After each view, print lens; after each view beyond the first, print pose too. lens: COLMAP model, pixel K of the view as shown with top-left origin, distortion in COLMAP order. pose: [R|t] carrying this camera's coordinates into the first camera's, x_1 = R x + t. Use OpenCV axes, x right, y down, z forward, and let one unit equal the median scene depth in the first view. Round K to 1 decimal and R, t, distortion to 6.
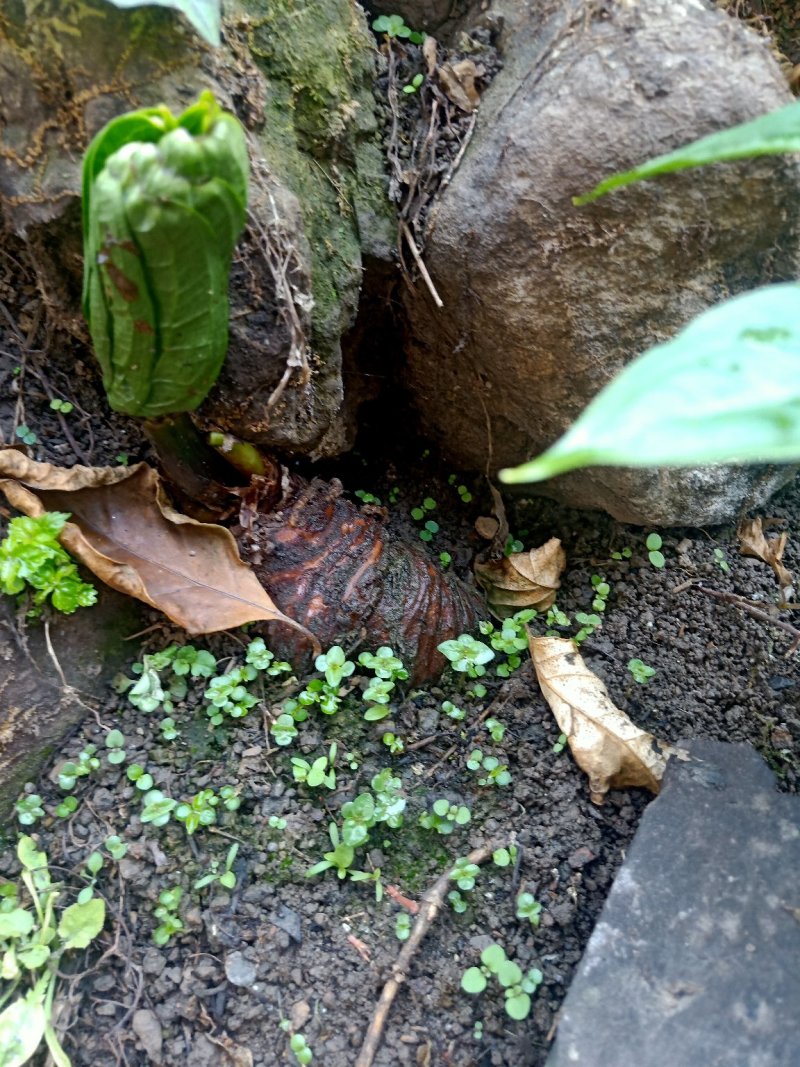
lens RADIAL K [[823.6, 0, 428.4], [0, 823.6, 531.1], [0, 0, 1]] dist [-0.028821, 0.000856]
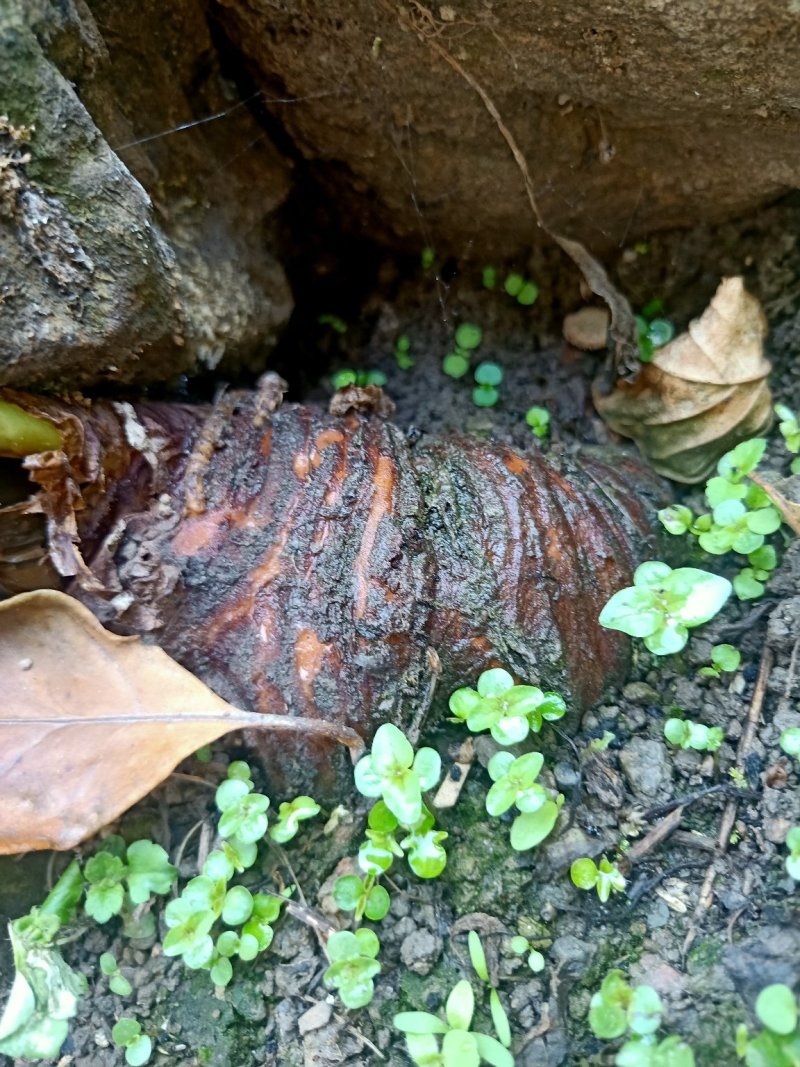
lens RADIAL K [[823.6, 0, 428.4], [0, 823.6, 531.1], [0, 0, 1]] dist [-0.028821, 0.000856]
pose [[0.886552, -0.420850, -0.192119, 0.034785], [0.445364, 0.888784, 0.108232, 0.011215], [0.125203, -0.181516, 0.975385, 0.574320]]
